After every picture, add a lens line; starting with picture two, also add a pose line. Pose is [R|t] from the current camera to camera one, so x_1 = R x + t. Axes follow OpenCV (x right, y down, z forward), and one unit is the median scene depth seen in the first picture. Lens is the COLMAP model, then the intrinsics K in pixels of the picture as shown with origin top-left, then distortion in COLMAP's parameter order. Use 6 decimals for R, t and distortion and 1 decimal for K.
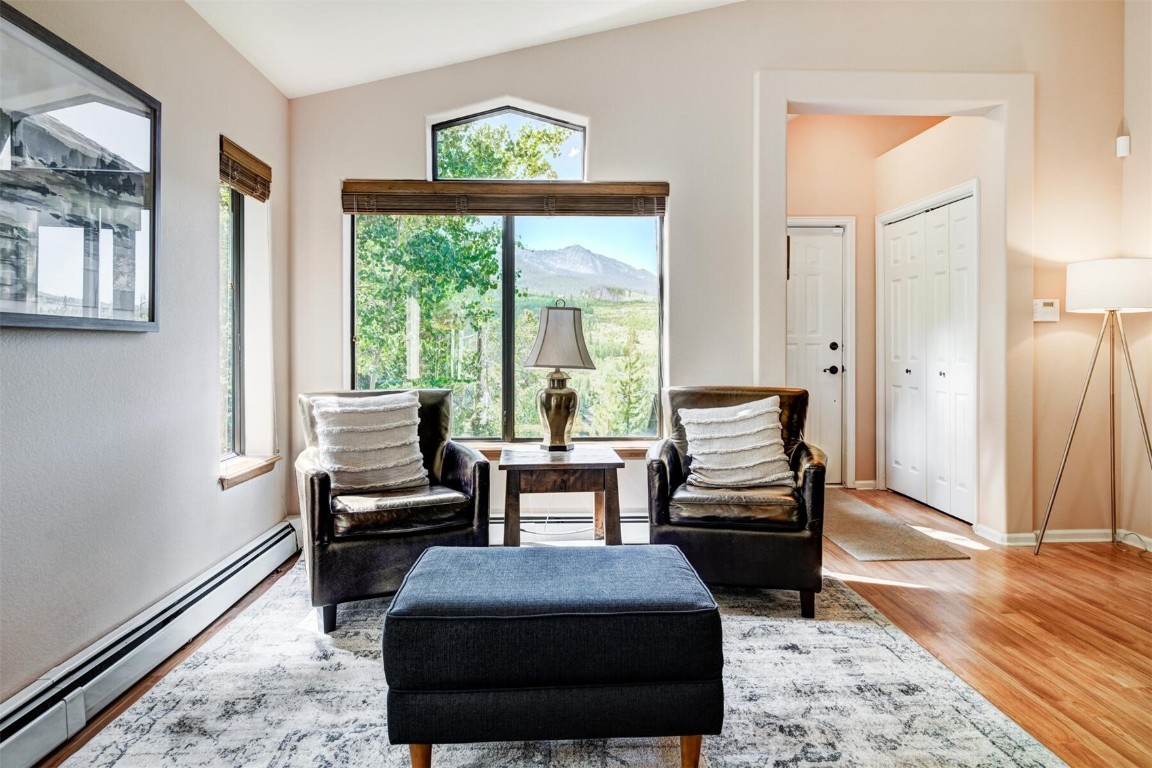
lens RADIAL K [[721.2, 0, 575.0], [0, 721.2, 346.2], [0, 0, 1]] dist [-0.007582, -0.001395]
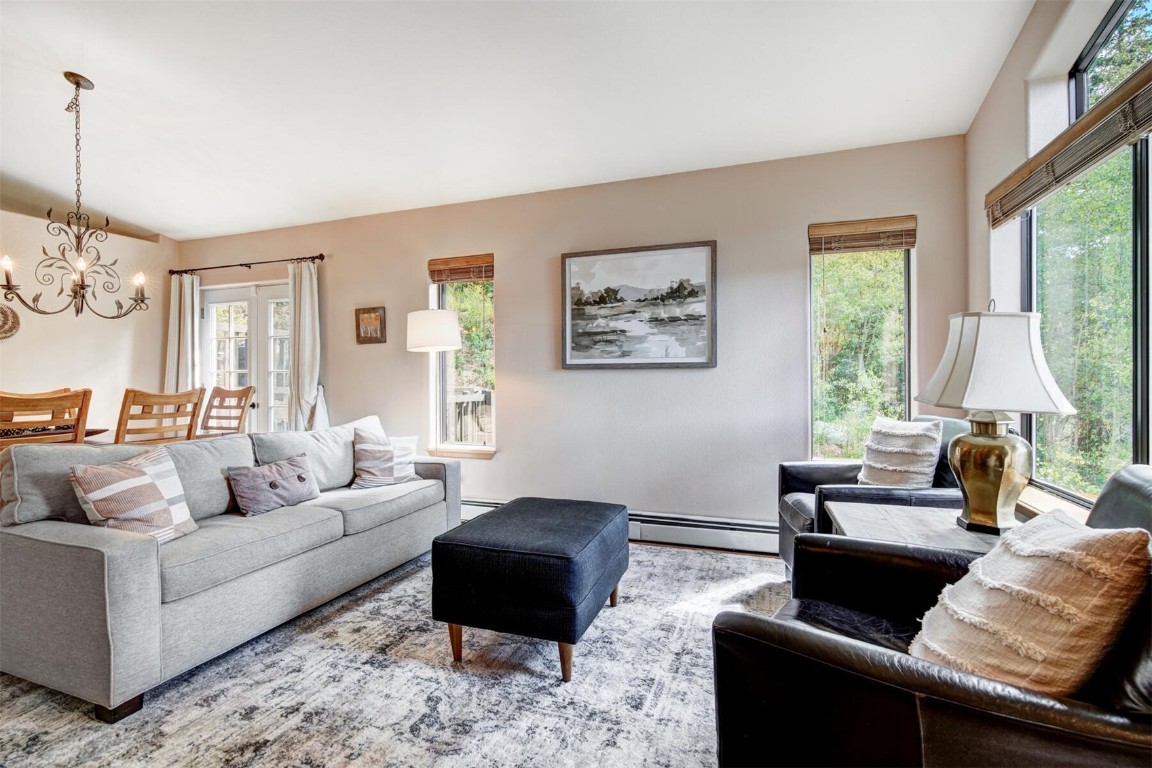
lens RADIAL K [[535.6, 0, 576.0], [0, 535.6, 384.0], [0, 0, 1]] dist [-0.003385, 0.000470]
pose [[-0.385363, 0.009591, -0.922715, 0.565261], [0.005579, 0.999952, 0.008064, 0.006641], [0.922748, -0.002040, -0.385398, 0.846704]]
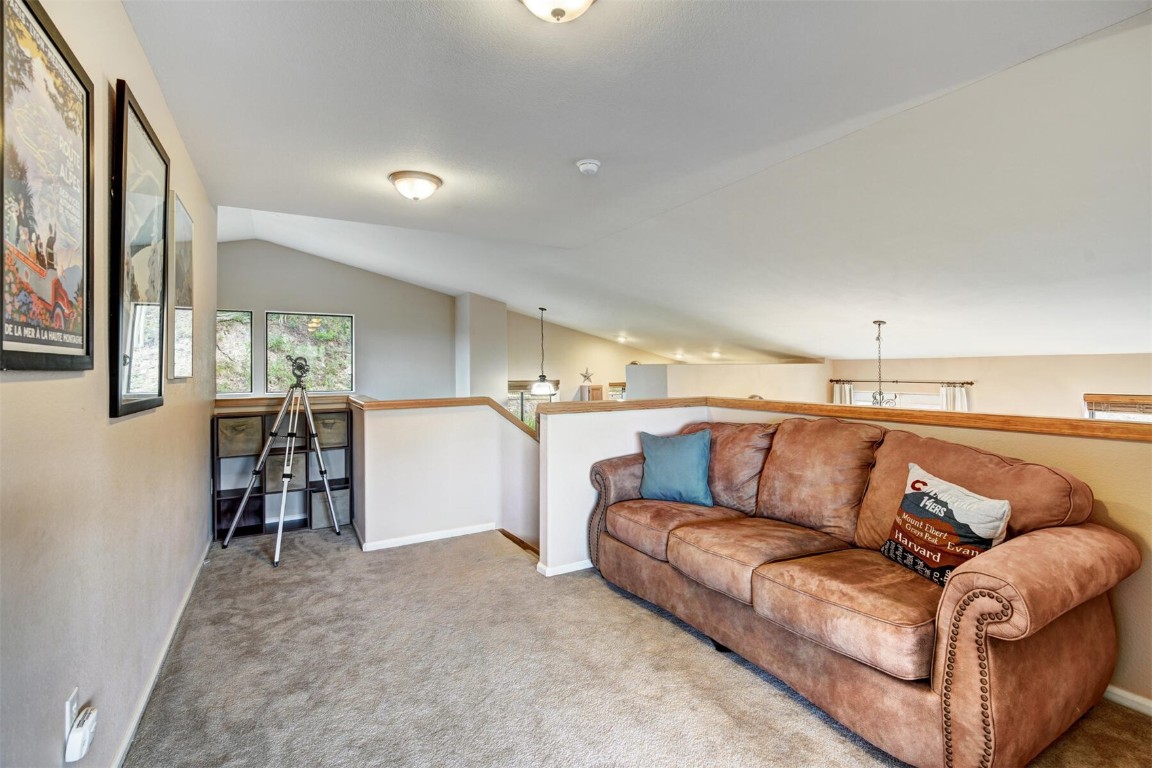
lens RADIAL K [[520.0, 0, 576.0], [0, 520.0, 384.0], [0, 0, 1]] dist [0.000091, -0.000273]
pose [[-0.896274, 0.013787, -0.443286, 1.626534], [0.005315, 0.999779, 0.020349, -0.325348], [0.443469, 0.015882, -0.896149, 0.805733]]
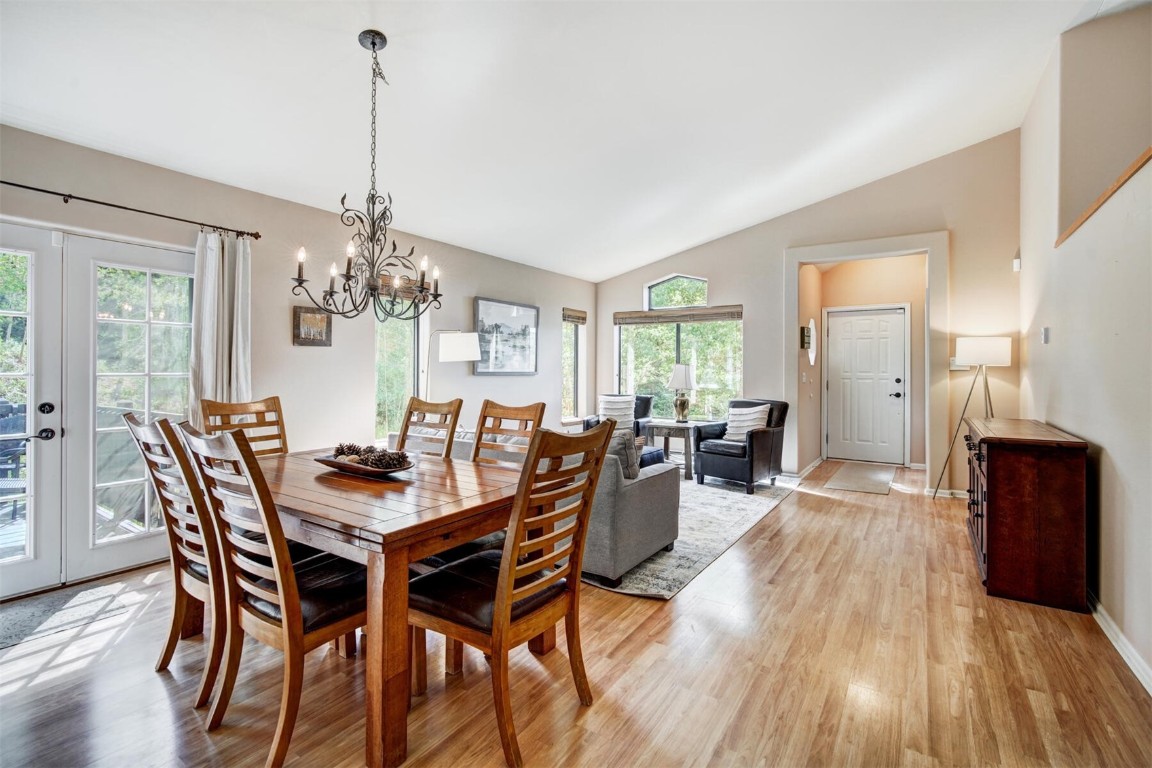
lens RADIAL K [[520.0, 0, 576.0], [0, 520.0, 384.0], [0, 0, 1]] dist [0.000091, -0.000273]
pose [[0.807582, 0.024688, -0.589239, 0.720906], [-0.007824, 0.999484, 0.031153, -0.037217], [0.589704, -0.020549, 0.807358, -0.626950]]
